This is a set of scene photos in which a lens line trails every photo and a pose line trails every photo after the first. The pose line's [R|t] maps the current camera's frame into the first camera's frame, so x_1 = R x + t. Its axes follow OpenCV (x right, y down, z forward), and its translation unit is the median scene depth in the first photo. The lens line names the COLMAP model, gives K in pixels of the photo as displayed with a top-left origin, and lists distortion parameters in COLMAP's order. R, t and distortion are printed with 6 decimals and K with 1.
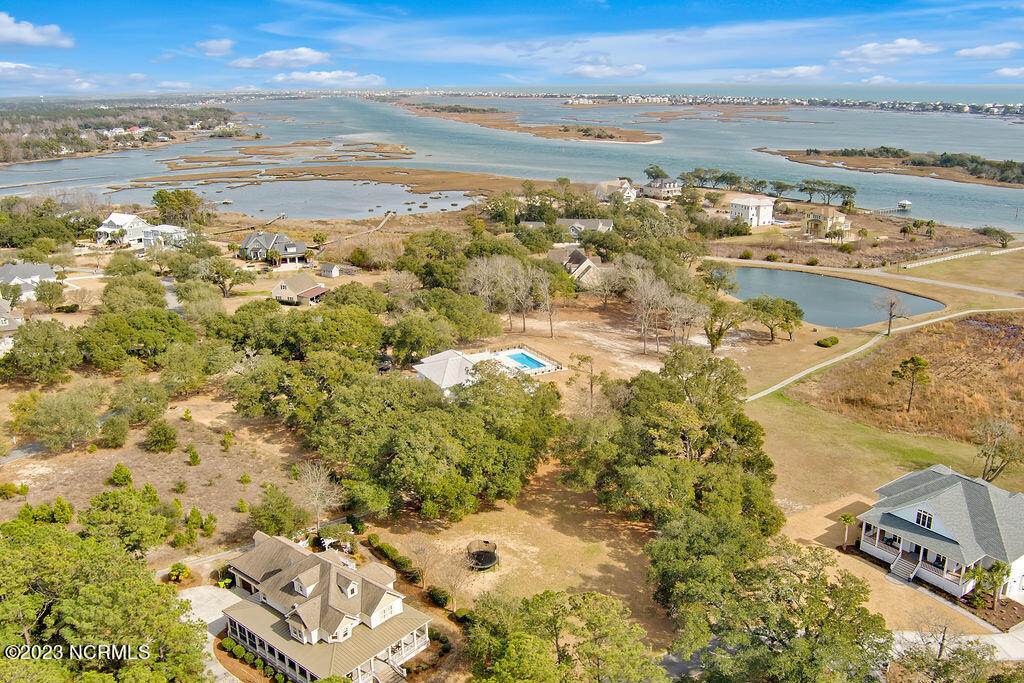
lens RADIAL K [[861.8, 0, 506.8], [0, 861.8, 341.8], [0, 0, 1]] dist [-0.084124, 0.039486]
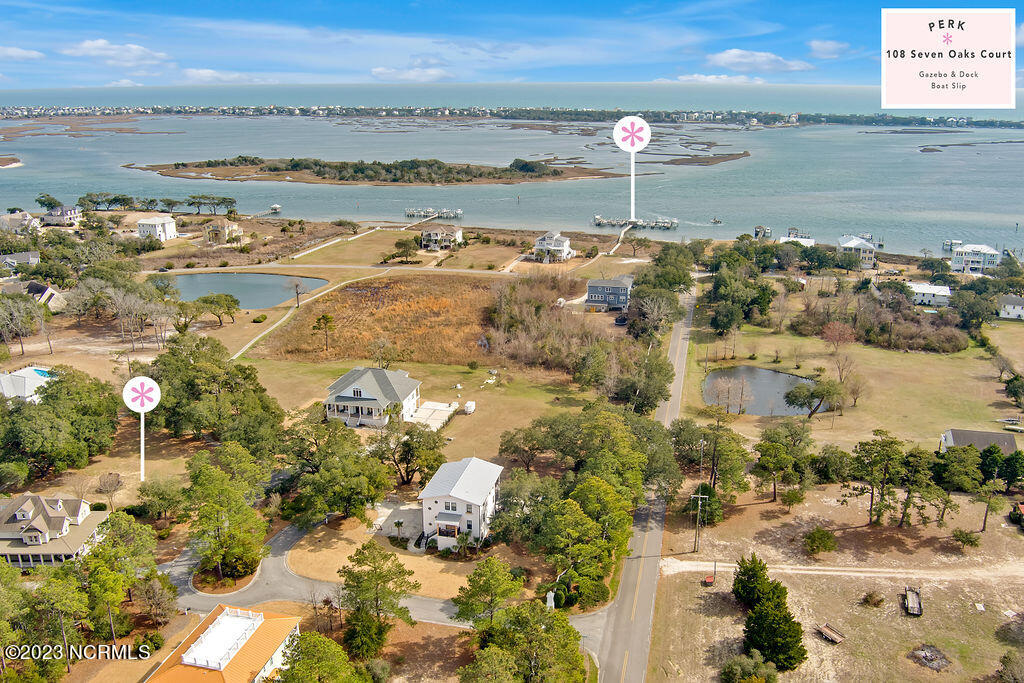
lens RADIAL K [[861.8, 0, 506.8], [0, 861.8, 341.8], [0, 0, 1]] dist [-0.084124, 0.039486]
pose [[0.749511, -0.185403, 0.635499, -0.147868], [0.185800, 0.980310, 0.066865, 0.012357], [-0.635383, 0.067959, 0.769201, -0.225140]]
